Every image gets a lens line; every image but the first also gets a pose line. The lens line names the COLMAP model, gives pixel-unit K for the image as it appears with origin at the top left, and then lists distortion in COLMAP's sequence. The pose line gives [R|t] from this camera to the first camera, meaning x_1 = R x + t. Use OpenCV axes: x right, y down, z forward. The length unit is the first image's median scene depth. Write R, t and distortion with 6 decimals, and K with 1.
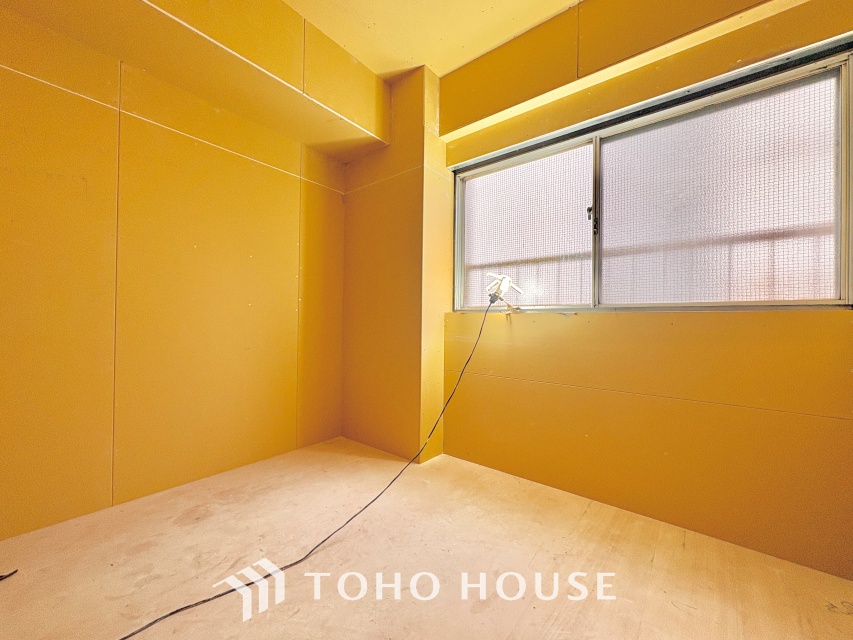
lens RADIAL K [[338.6, 0, 426.5], [0, 338.6, 320.0], [0, 0, 1]] dist [-0.000445, 0.000043]
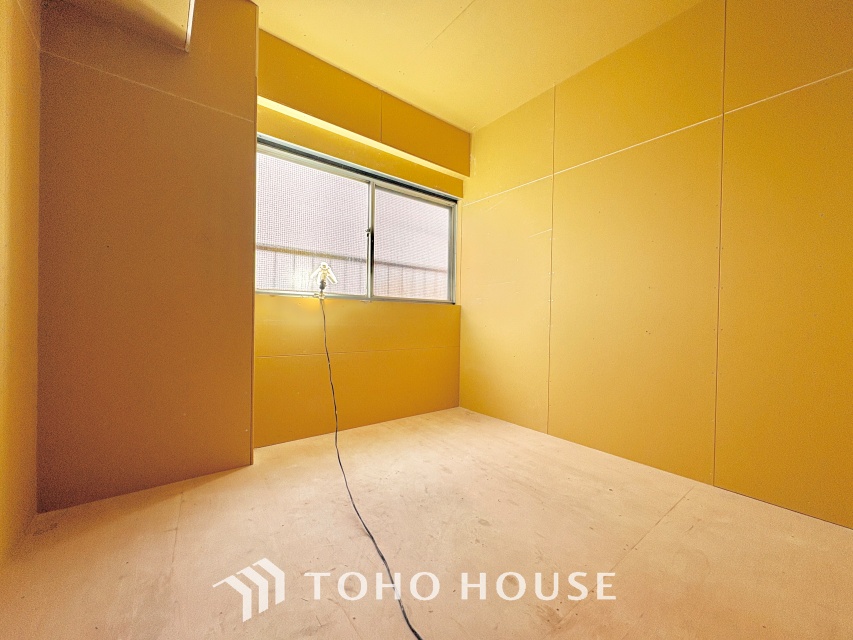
lens RADIAL K [[338.6, 0, 426.5], [0, 338.6, 320.0], [0, 0, 1]] dist [-0.000445, 0.000043]
pose [[0.219351, -0.013721, 0.975549, -0.892650], [-0.017575, 0.999683, 0.018013, 0.030754], [-0.975488, -0.021097, 0.219040, 0.434411]]
